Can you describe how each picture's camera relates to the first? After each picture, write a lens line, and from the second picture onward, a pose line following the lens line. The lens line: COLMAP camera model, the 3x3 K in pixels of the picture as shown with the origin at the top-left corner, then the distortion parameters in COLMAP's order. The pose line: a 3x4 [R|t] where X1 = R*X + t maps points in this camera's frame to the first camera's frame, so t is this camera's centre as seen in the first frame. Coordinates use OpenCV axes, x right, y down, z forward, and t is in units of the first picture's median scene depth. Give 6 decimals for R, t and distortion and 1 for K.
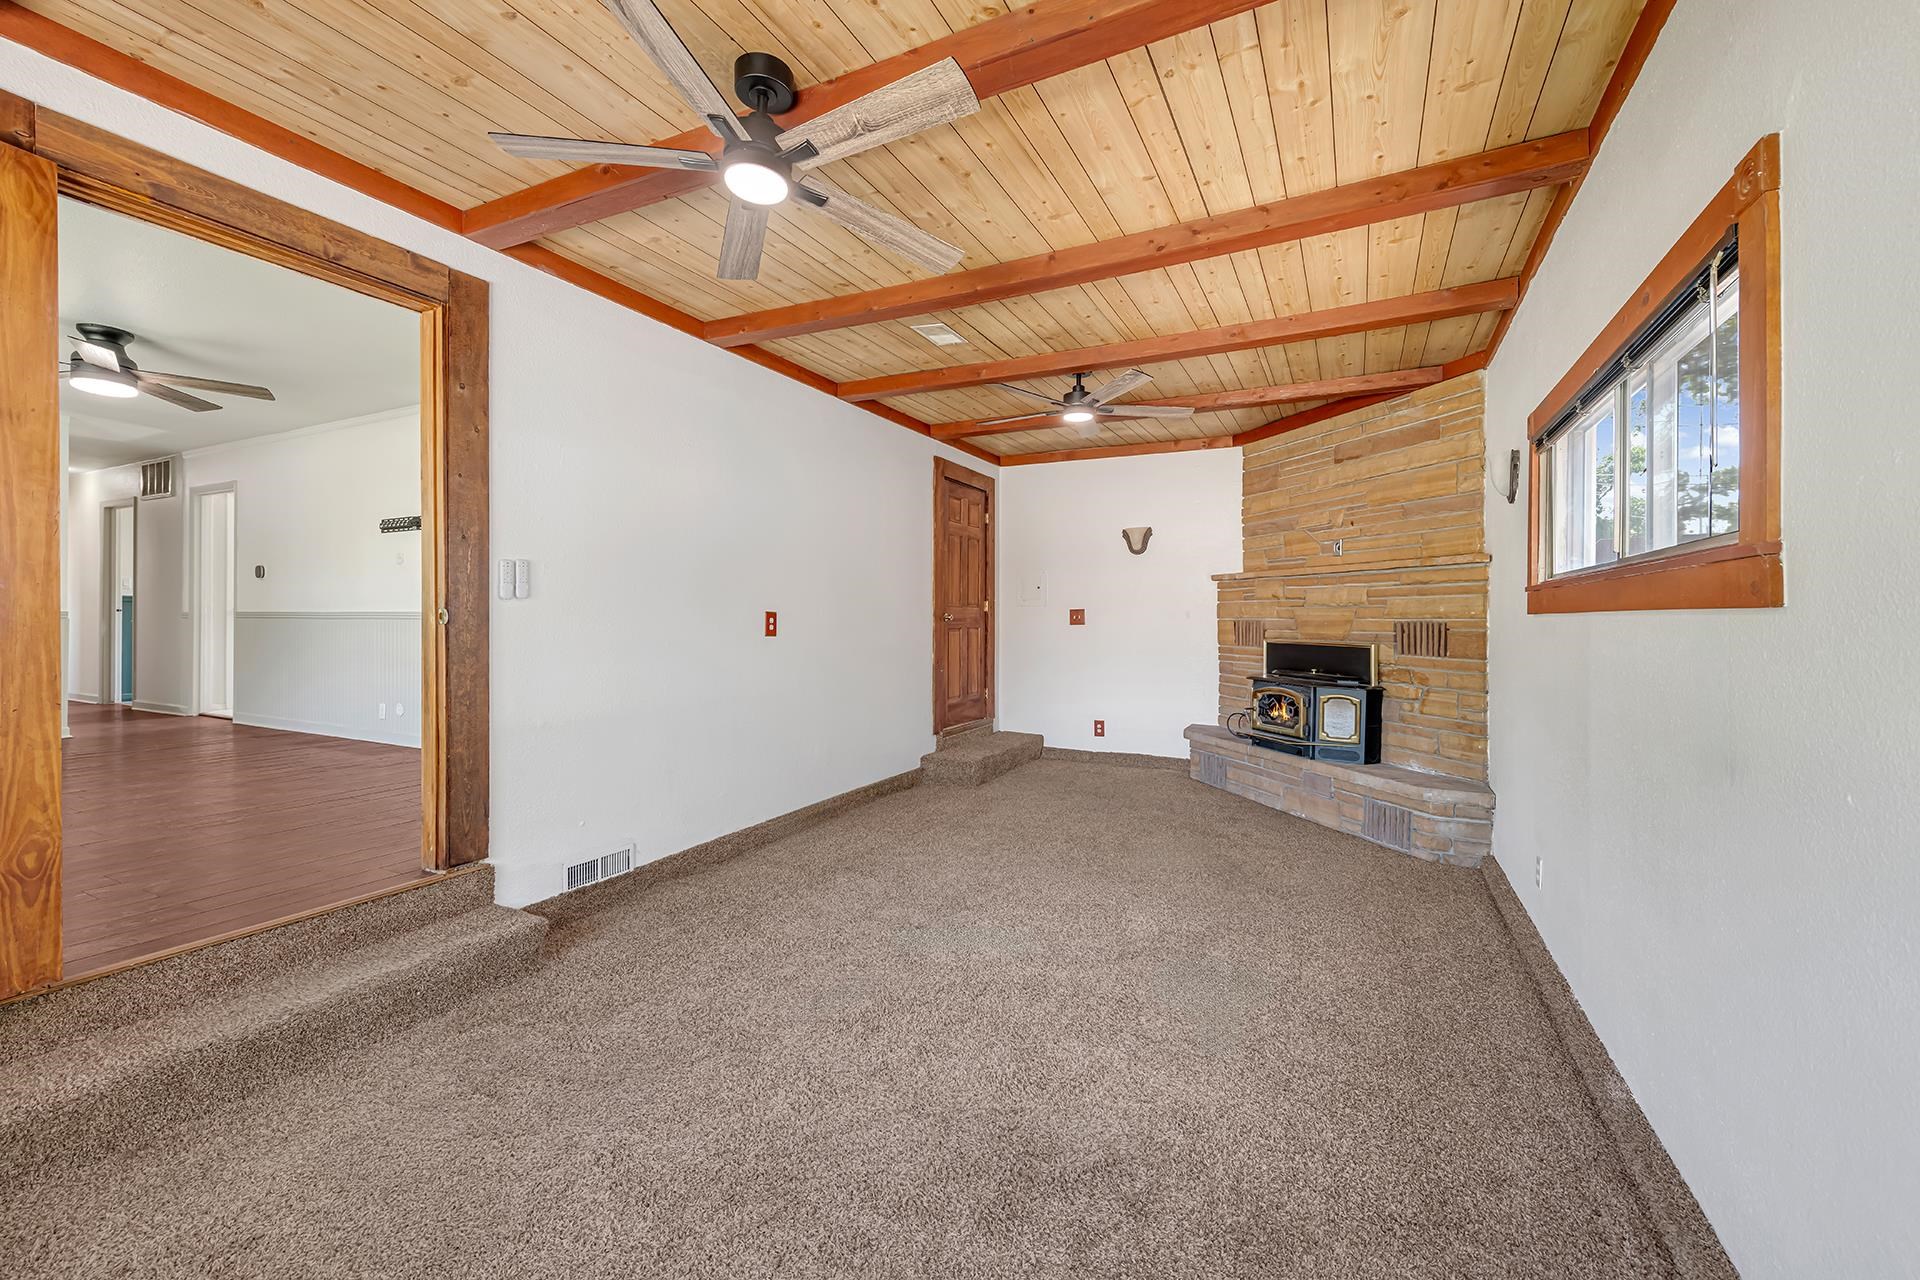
lens RADIAL K [[763.7, 0, 955.0], [0, 763.7, 629.2], [0, 0, 1]] dist [0.010275, -0.002218]
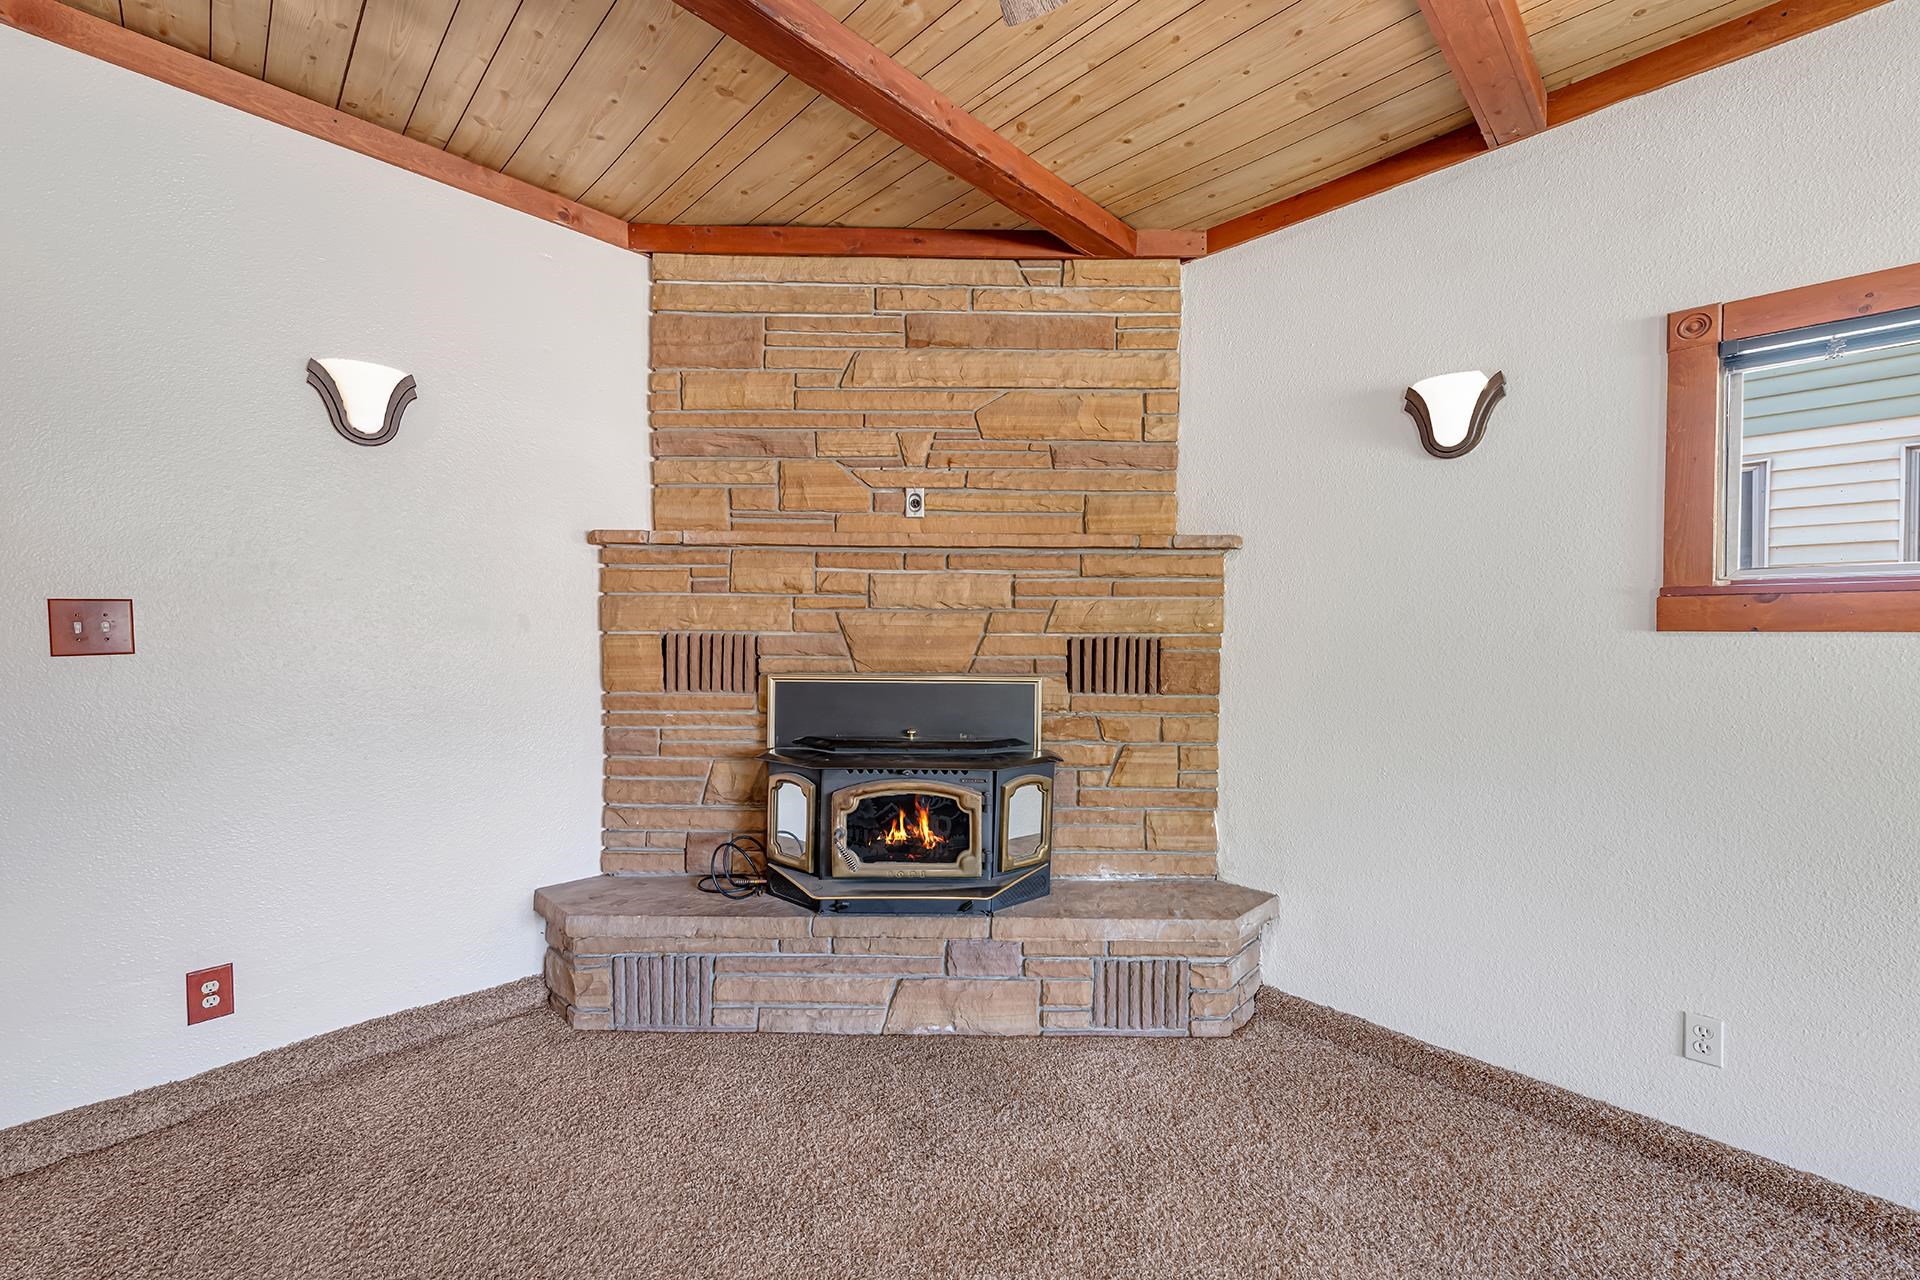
lens RADIAL K [[763.7, 0, 966.4], [0, 763.7, 638.3], [0, 0, 1]] dist [0.010275, -0.002218]
pose [[0.303190, -0.017708, 0.952766, -0.012509], [0.008766, 0.999837, 0.015794, -0.018394], [-0.952890, 0.003563, 0.303295, 0.833477]]
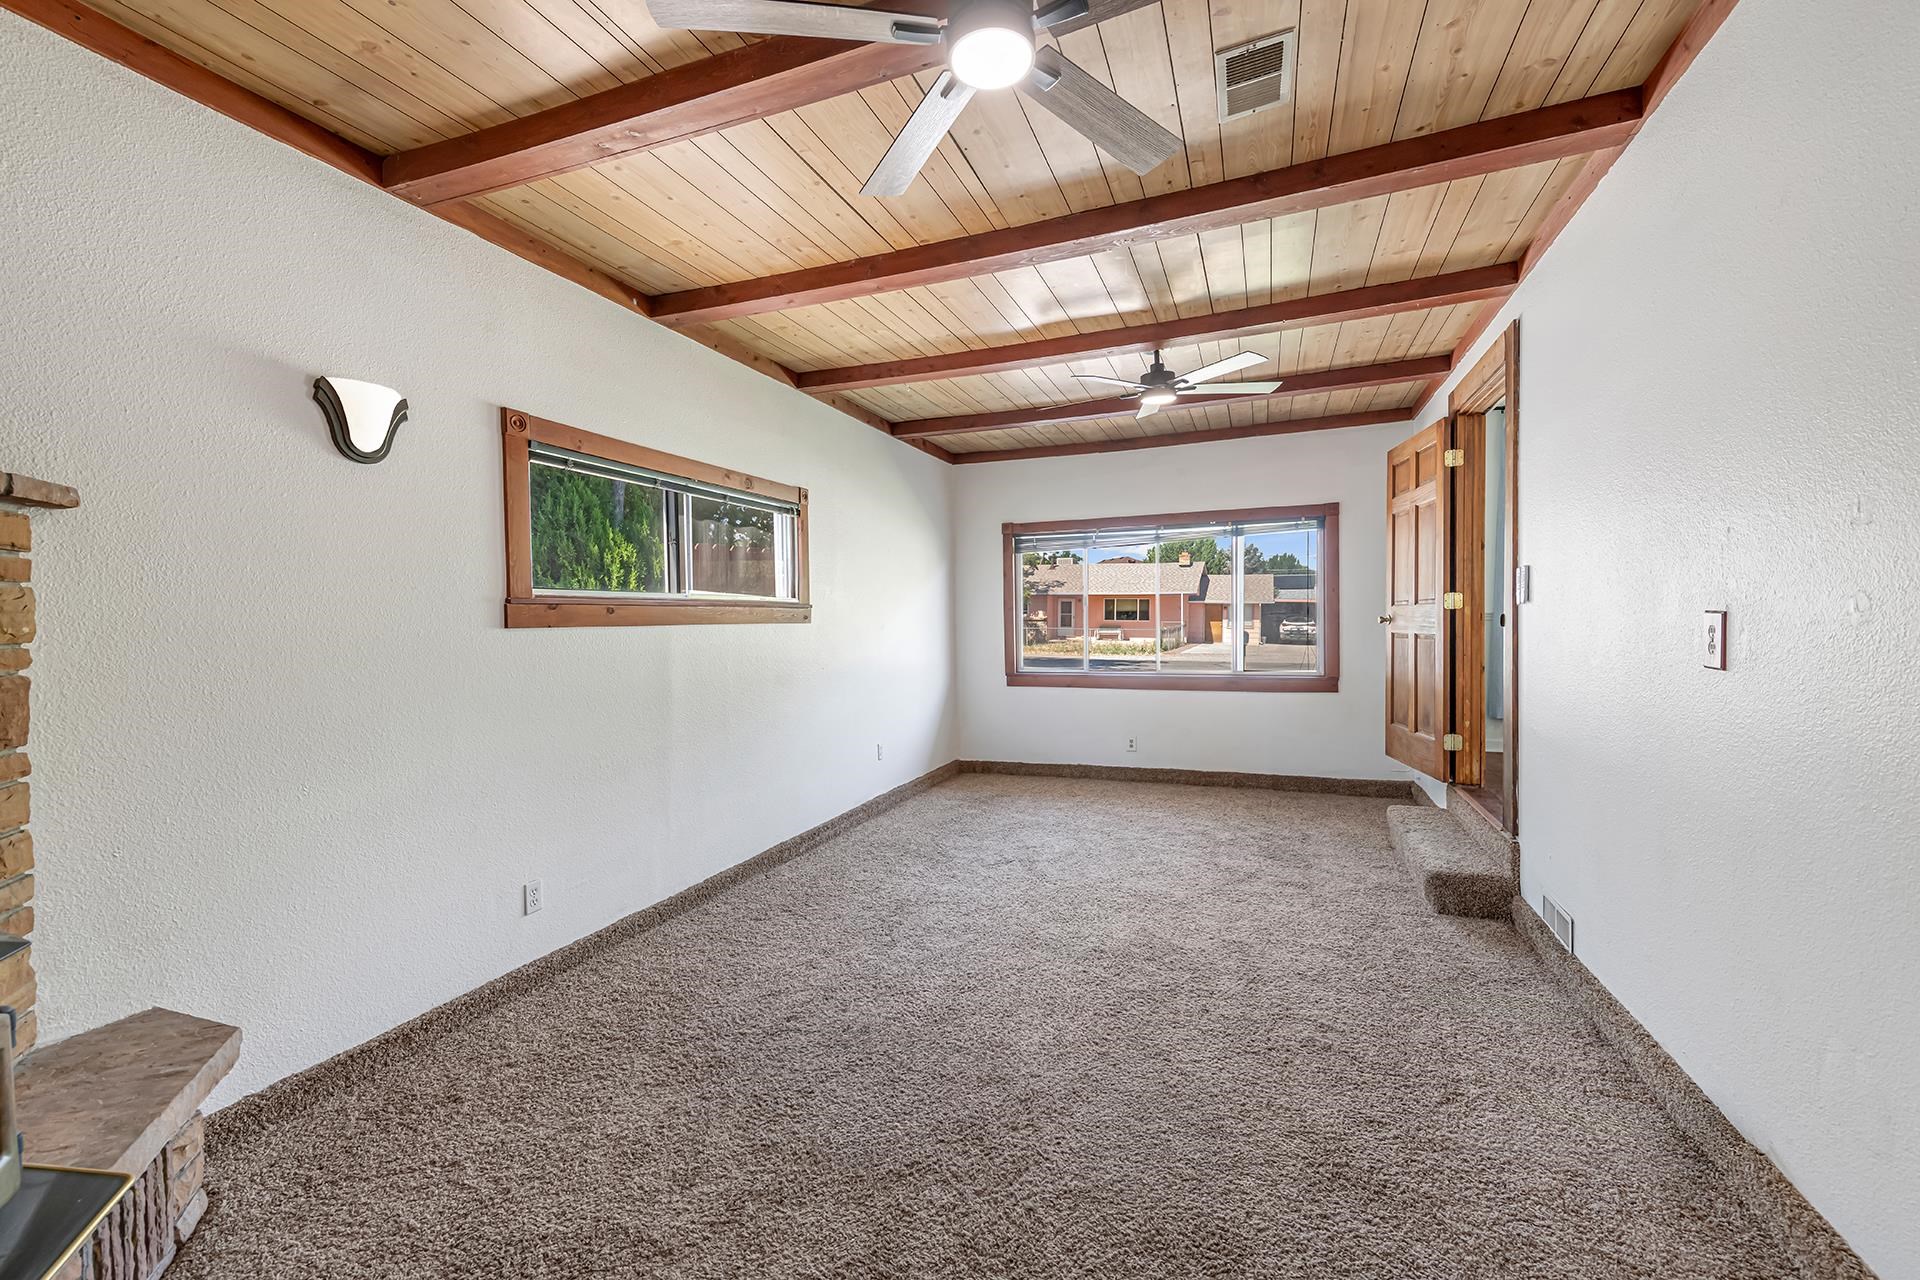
lens RADIAL K [[763.7, 0, 972.4], [0, 763.7, 634.1], [0, 0, 1]] dist [0.010275, -0.002218]
pose [[-0.993467, 0.005846, -0.113969, 0.198508], [0.002369, 0.999528, 0.030620, -0.025229], [0.114094, 0.030150, -0.993012, 1.213918]]
